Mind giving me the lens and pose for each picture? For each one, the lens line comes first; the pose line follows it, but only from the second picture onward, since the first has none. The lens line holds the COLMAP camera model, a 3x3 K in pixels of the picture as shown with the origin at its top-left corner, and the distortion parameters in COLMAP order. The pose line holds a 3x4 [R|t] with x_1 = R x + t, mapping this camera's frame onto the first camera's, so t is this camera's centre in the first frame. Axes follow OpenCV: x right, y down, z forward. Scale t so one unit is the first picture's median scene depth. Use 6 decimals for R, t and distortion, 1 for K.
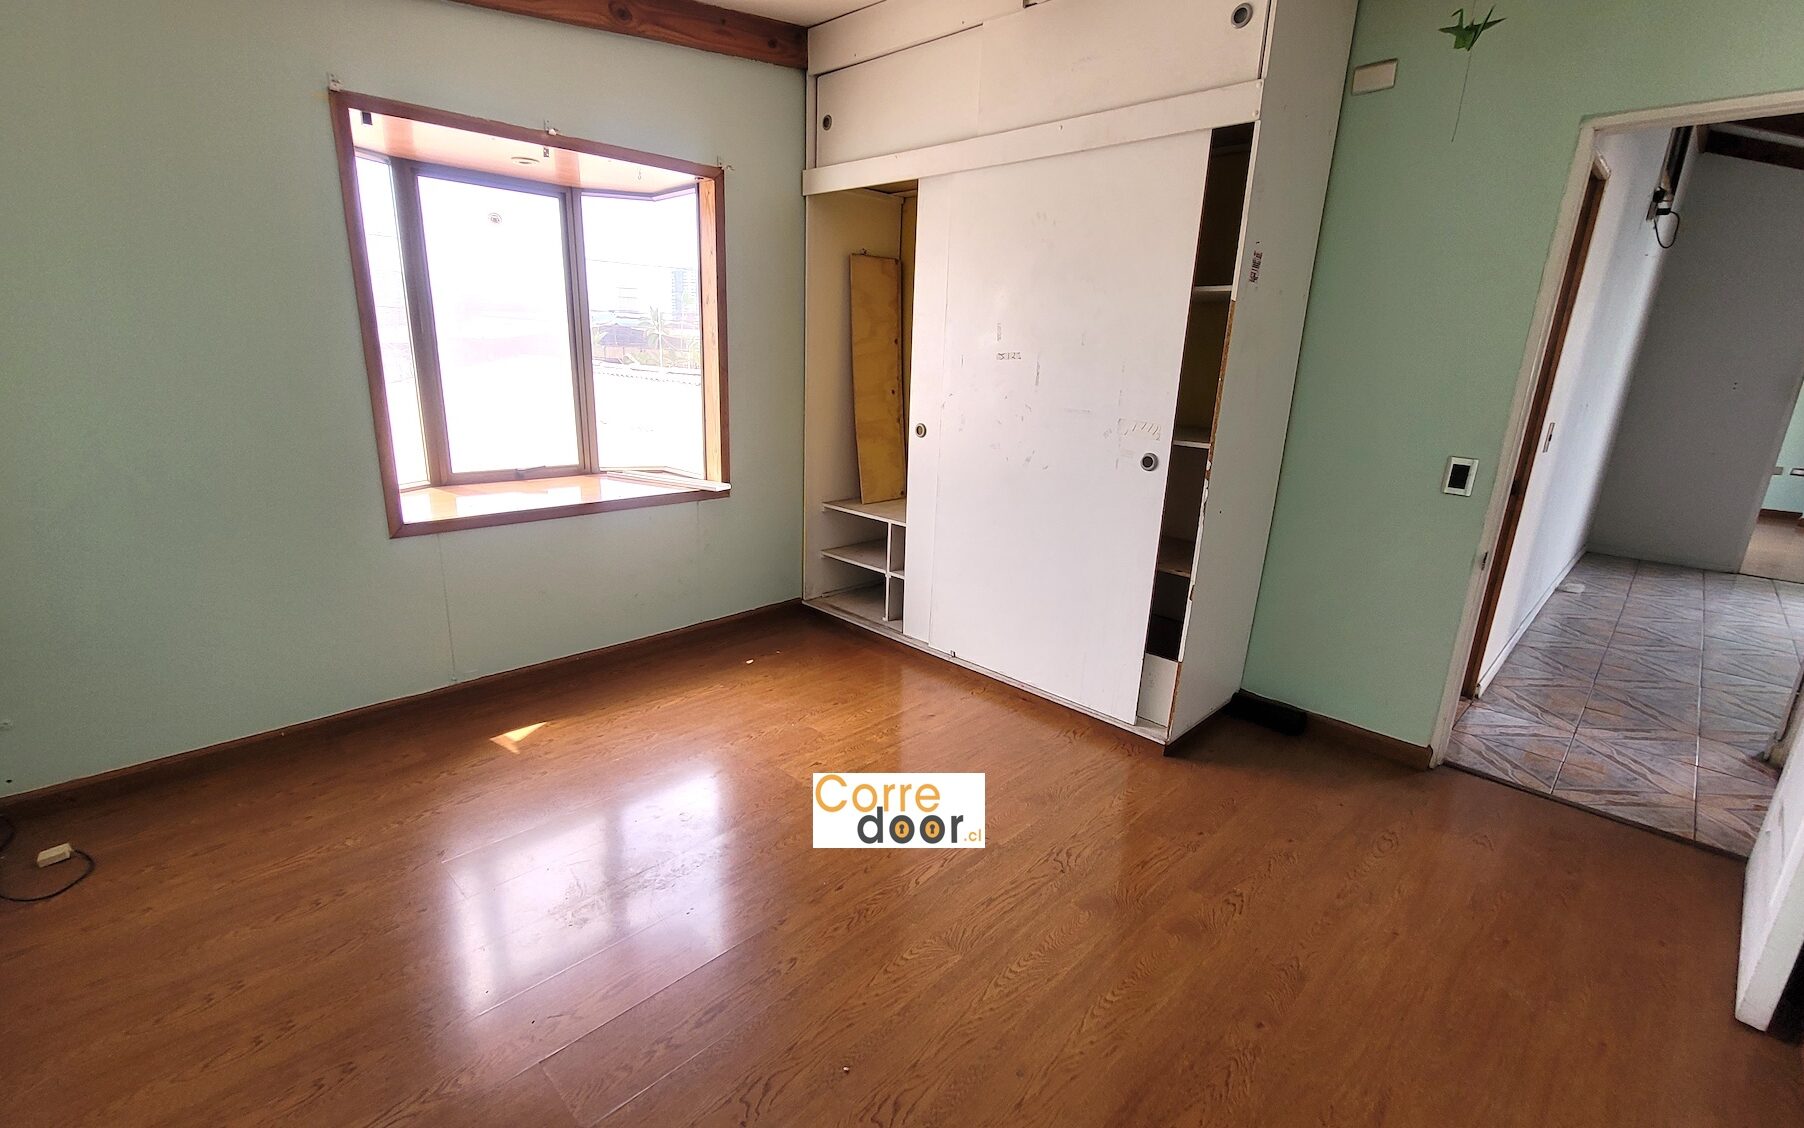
lens RADIAL K [[794.9, 0, 891.8], [0, 794.9, 570.8], [0, 0, 1]] dist [0.001793, 0.001160]
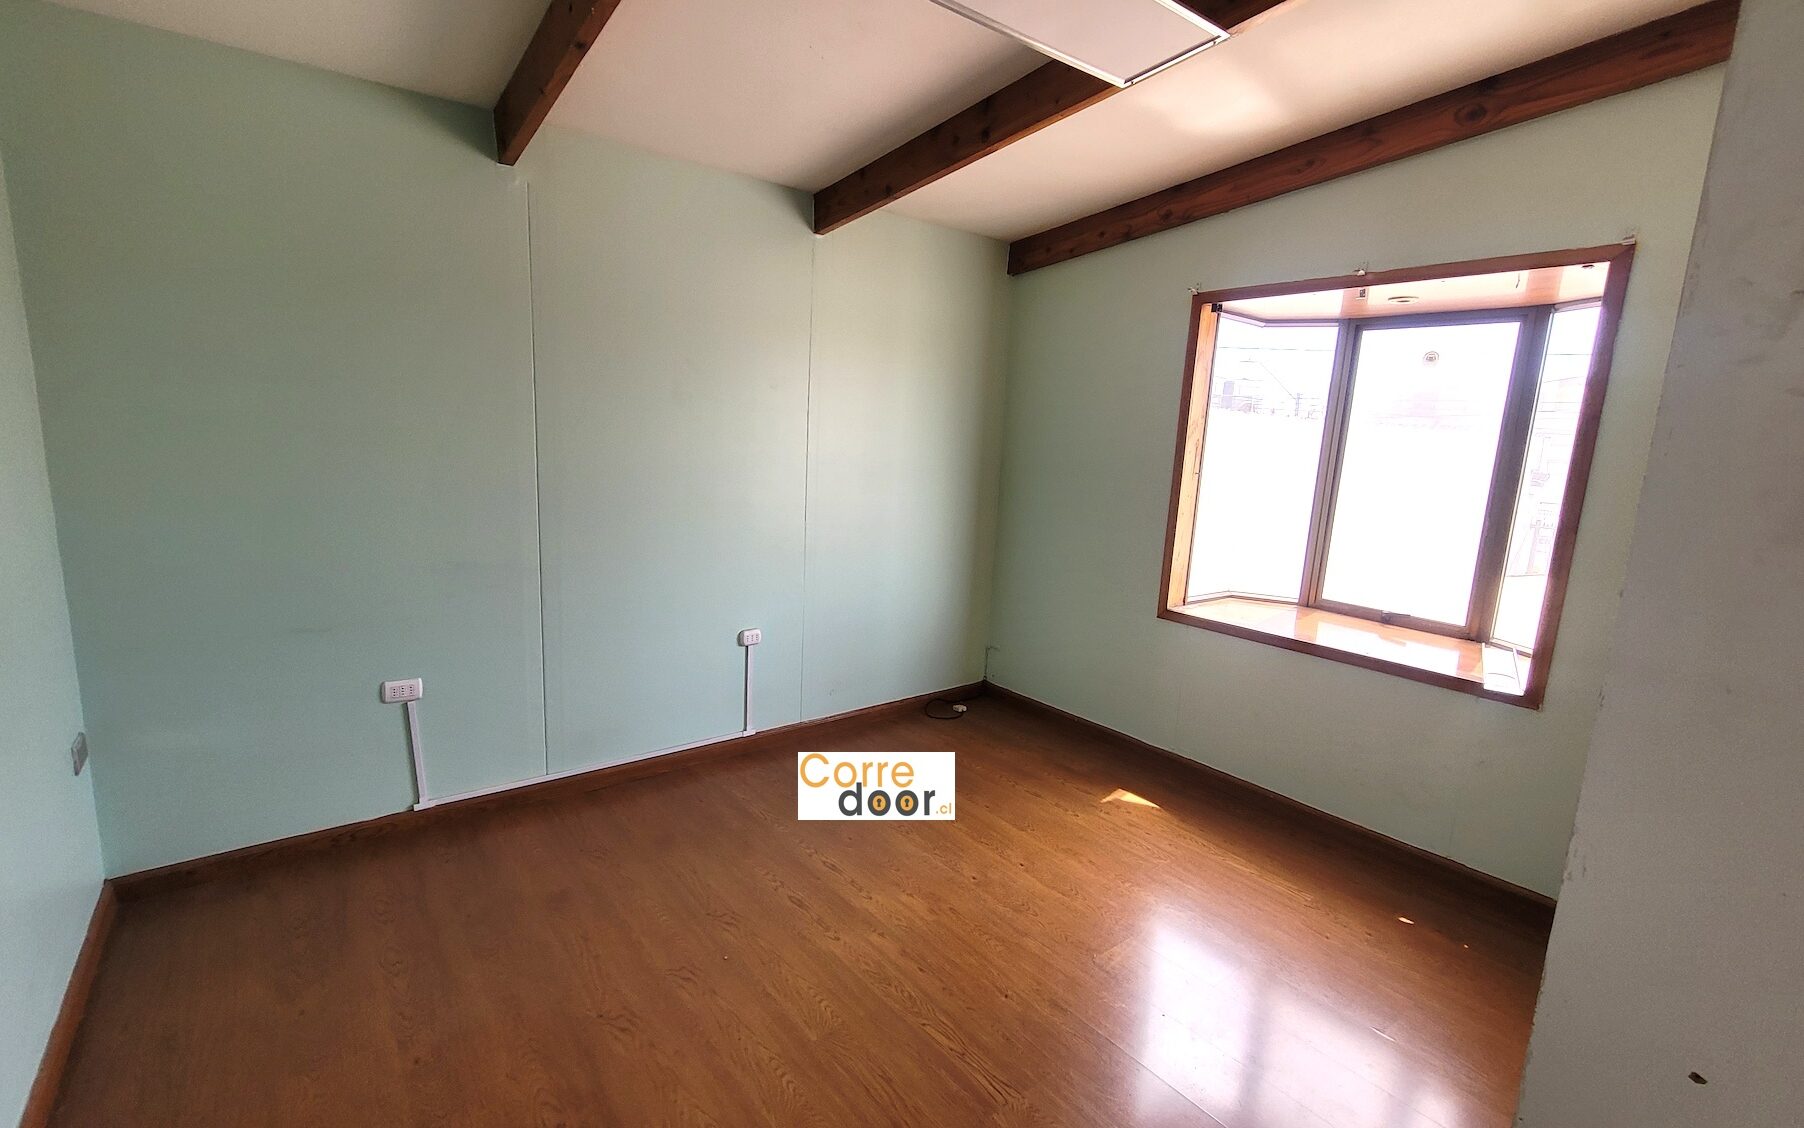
lens RADIAL K [[794.9, 0, 891.8], [0, 794.9, 570.8], [0, 0, 1]] dist [0.001793, 0.001160]
pose [[-0.132059, 0.135363, -0.981956, 0.638043], [-0.313545, 0.934063, 0.170928, -0.183665], [0.940346, 0.330460, -0.080909, 0.623220]]
